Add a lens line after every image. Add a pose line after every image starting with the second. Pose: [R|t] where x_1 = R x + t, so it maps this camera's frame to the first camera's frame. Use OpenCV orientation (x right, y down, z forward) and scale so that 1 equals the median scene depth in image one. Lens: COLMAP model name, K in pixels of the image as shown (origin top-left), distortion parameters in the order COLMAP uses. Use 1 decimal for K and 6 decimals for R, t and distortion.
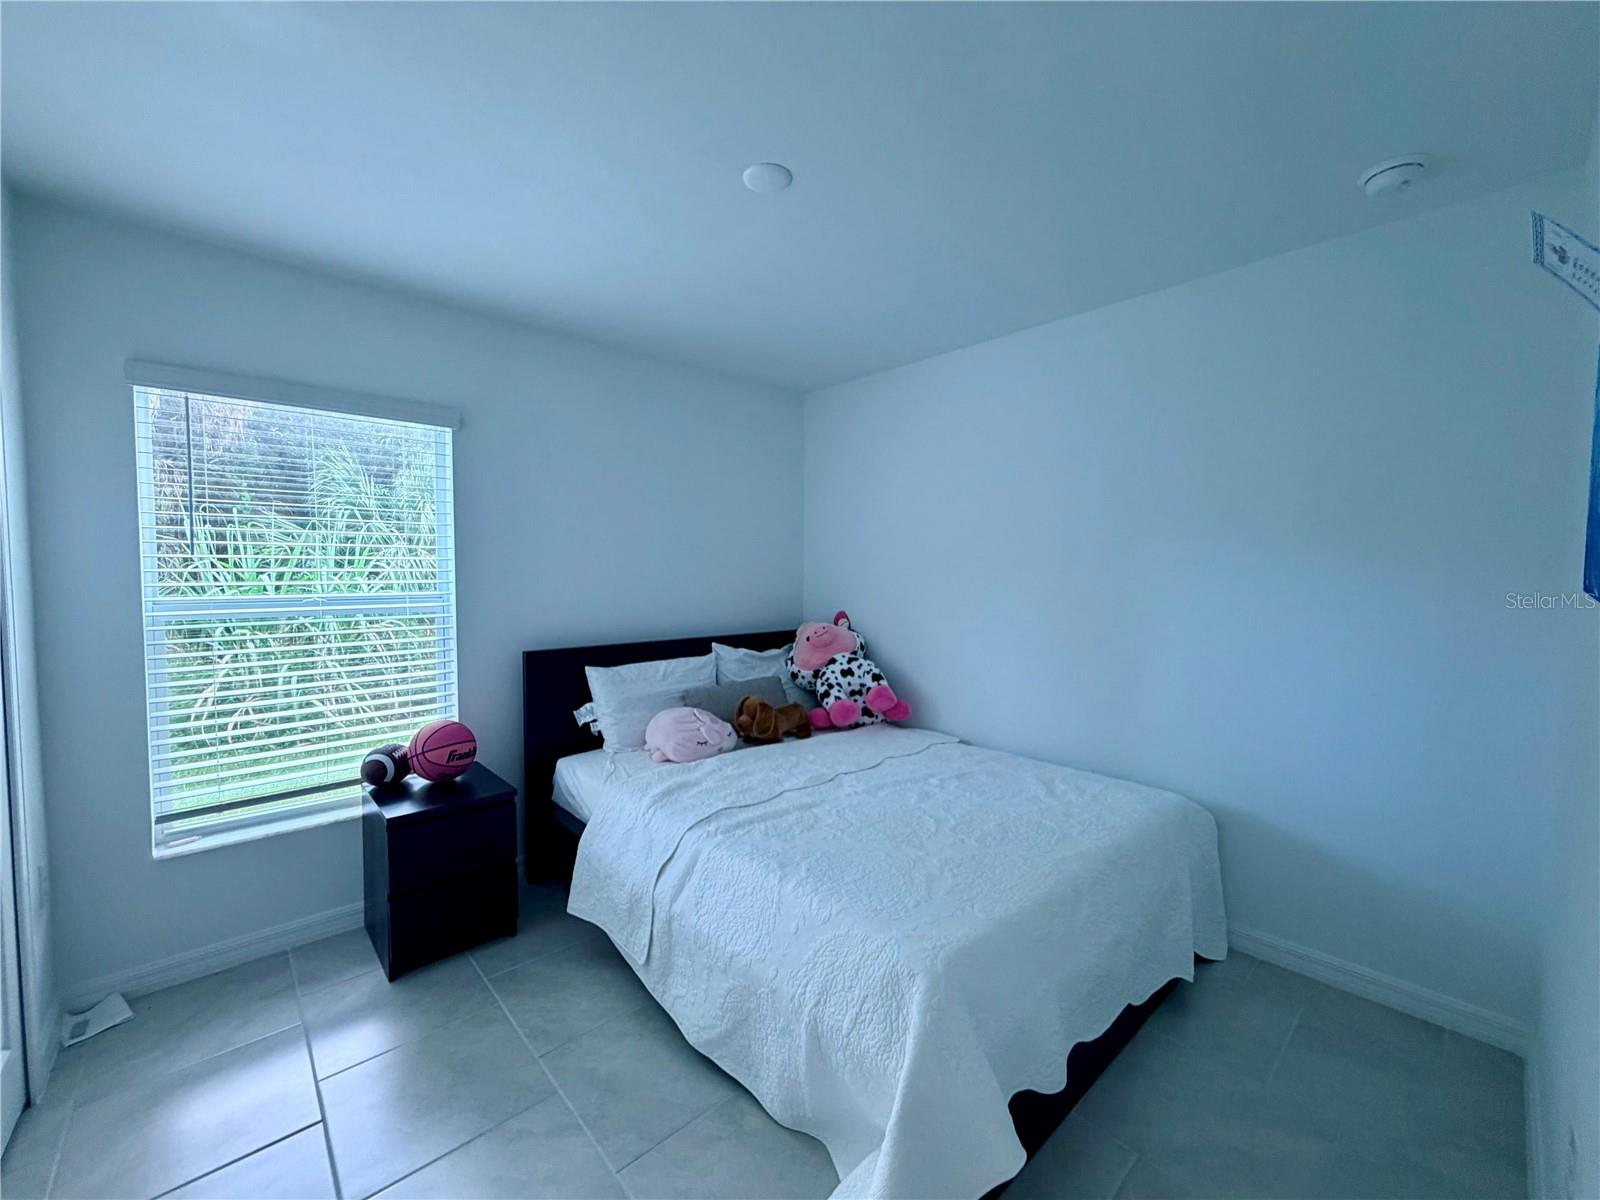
lens RADIAL K [[642.4, 0, 796.3], [0, 642.4, 596.9], [0, 0, 1]] dist [0.001354, 0.000379]
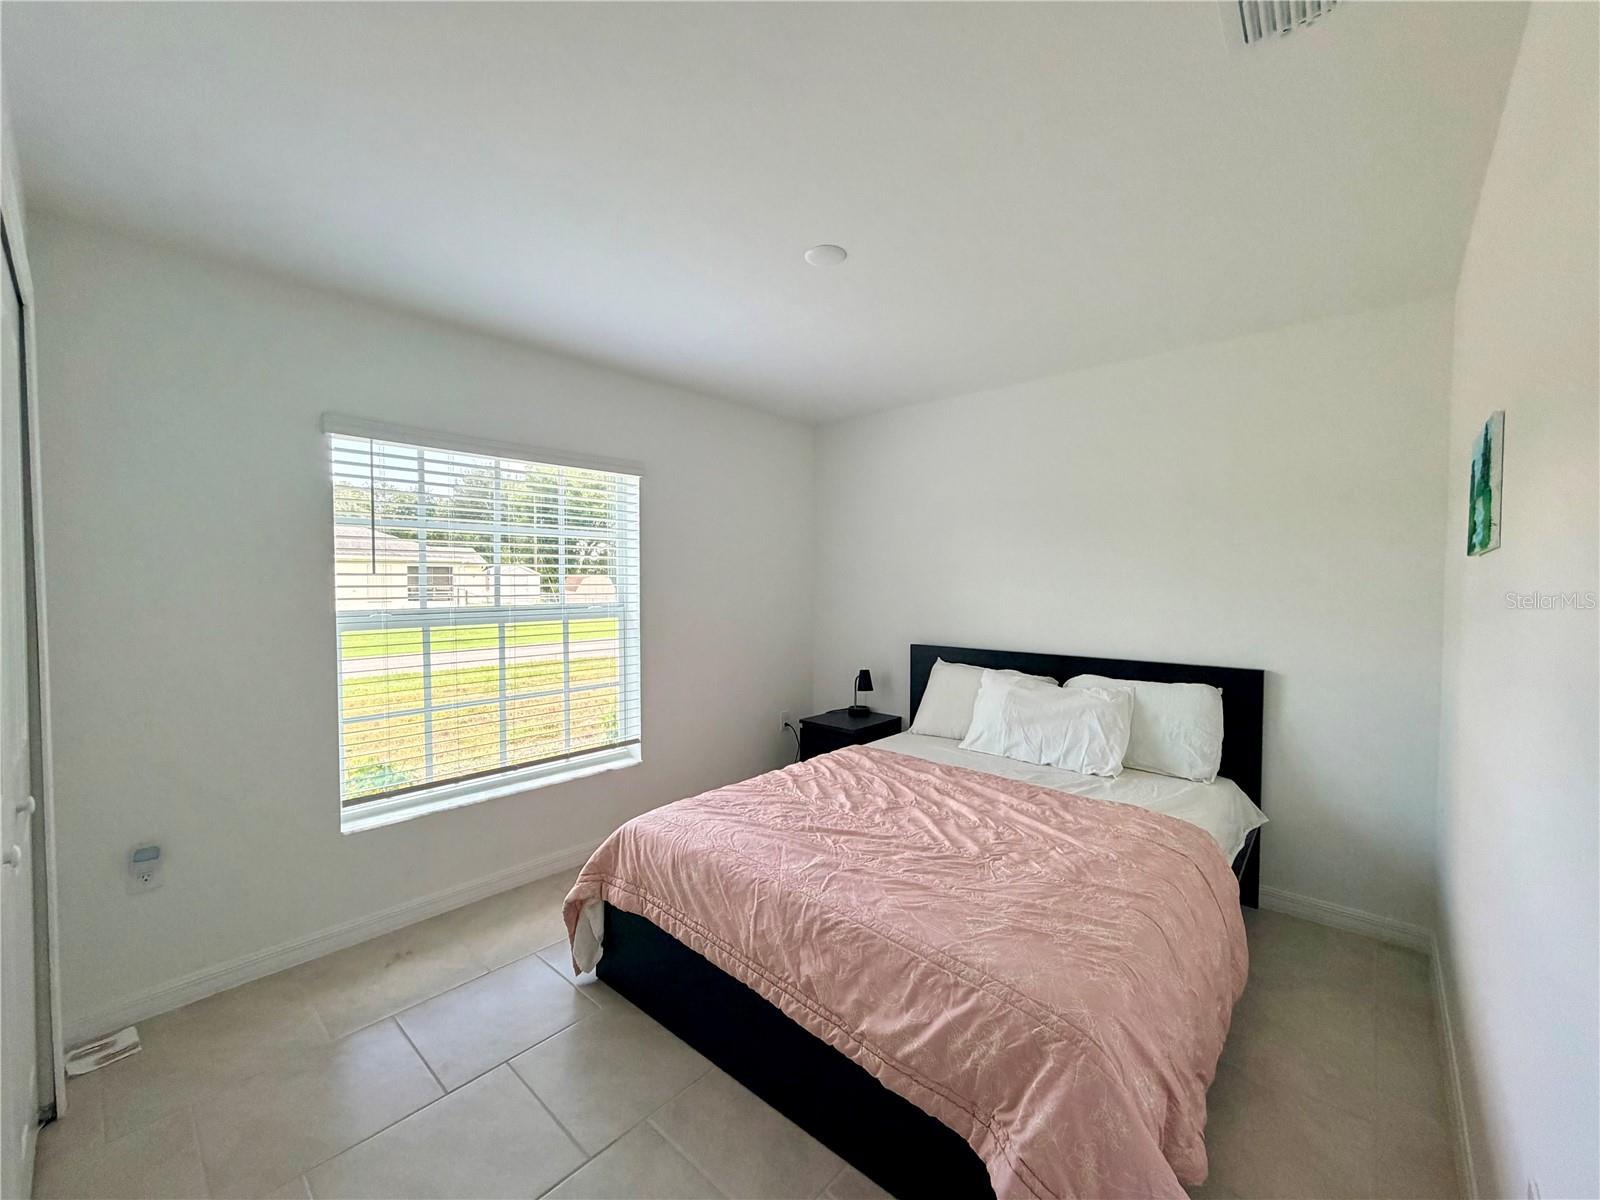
lens RADIAL K [[642.4, 0, 810.5], [0, 642.4, 606.5], [0, 0, 1]] dist [0.001354, 0.000379]
pose [[0.993483, -0.007351, 0.113744, -0.358407], [0.008206, 0.999941, -0.007049, 0.010675], [-0.113686, 0.007937, 0.993485, -0.308820]]
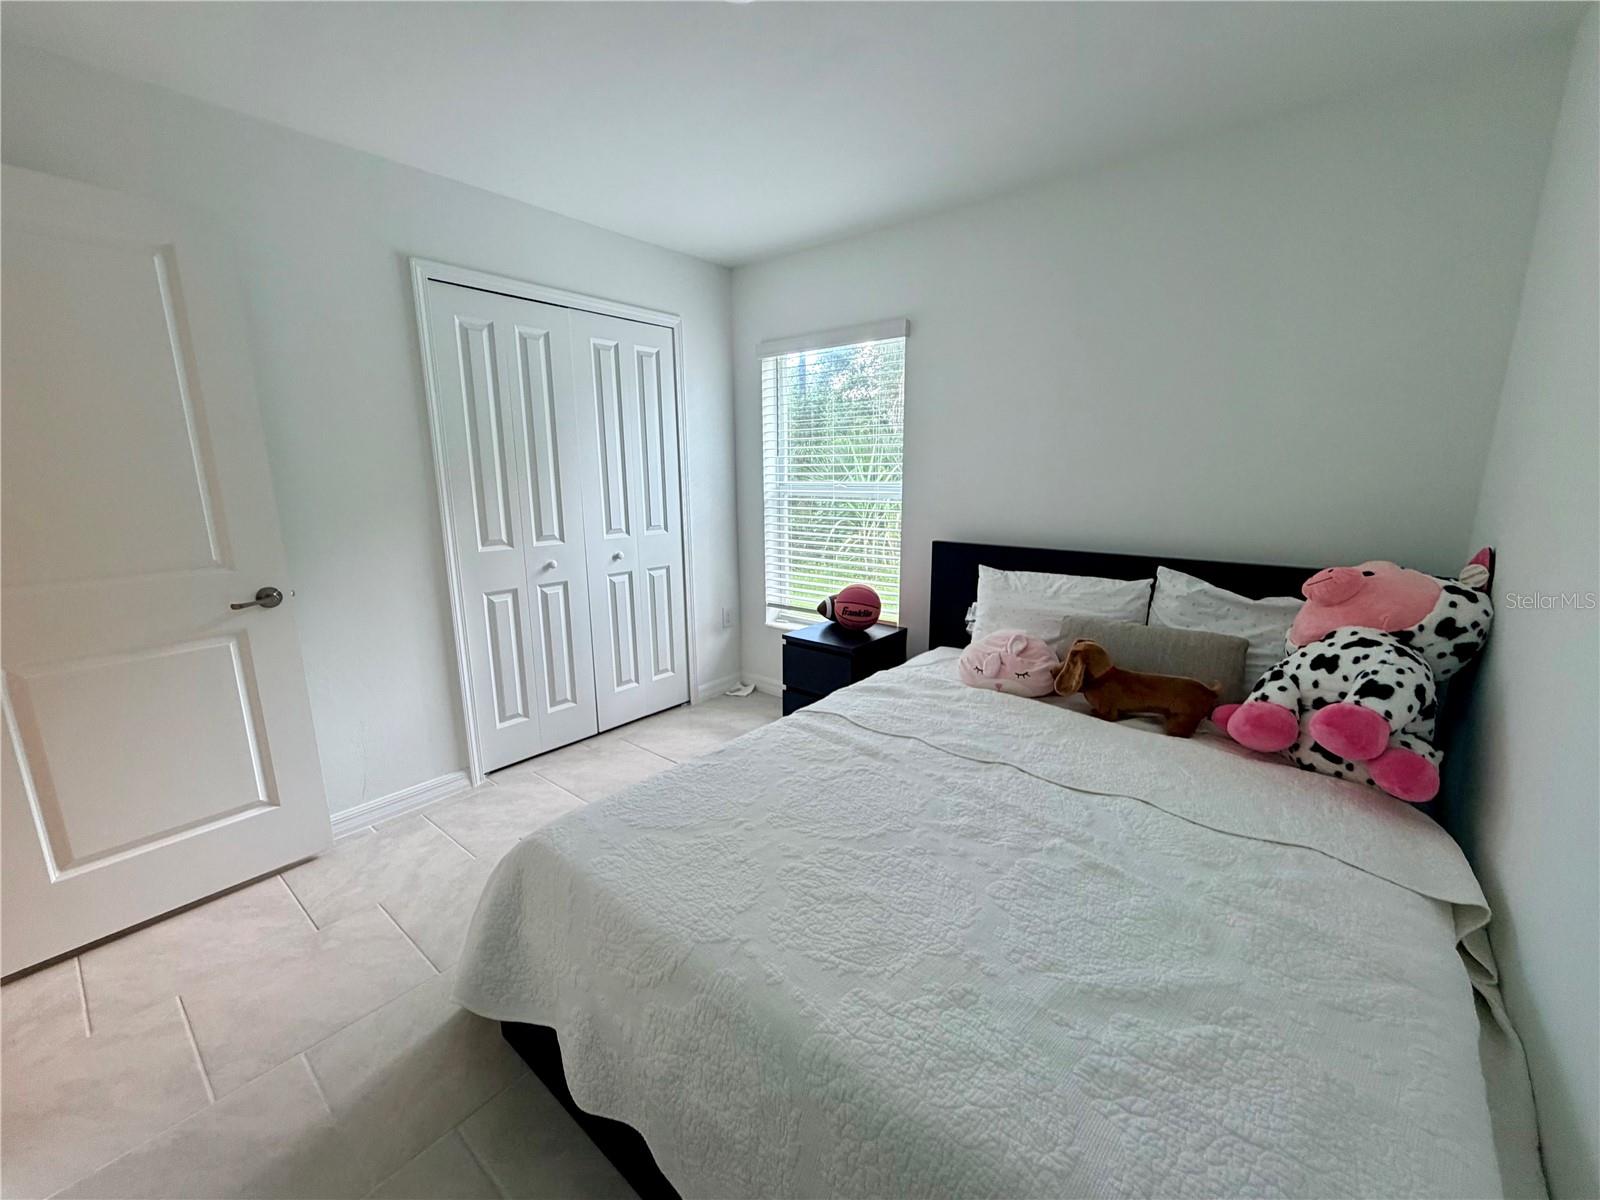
lens RADIAL K [[642.4, 0, 802.8], [0, 642.4, 602.3], [0, 0, 1]] dist [0.001354, 0.000379]
pose [[0.142671, 0.199555, -0.969445, 0.657408], [-0.033331, 0.979878, 0.196797, -0.019378], [0.989209, 0.004236, 0.146451, 0.679533]]
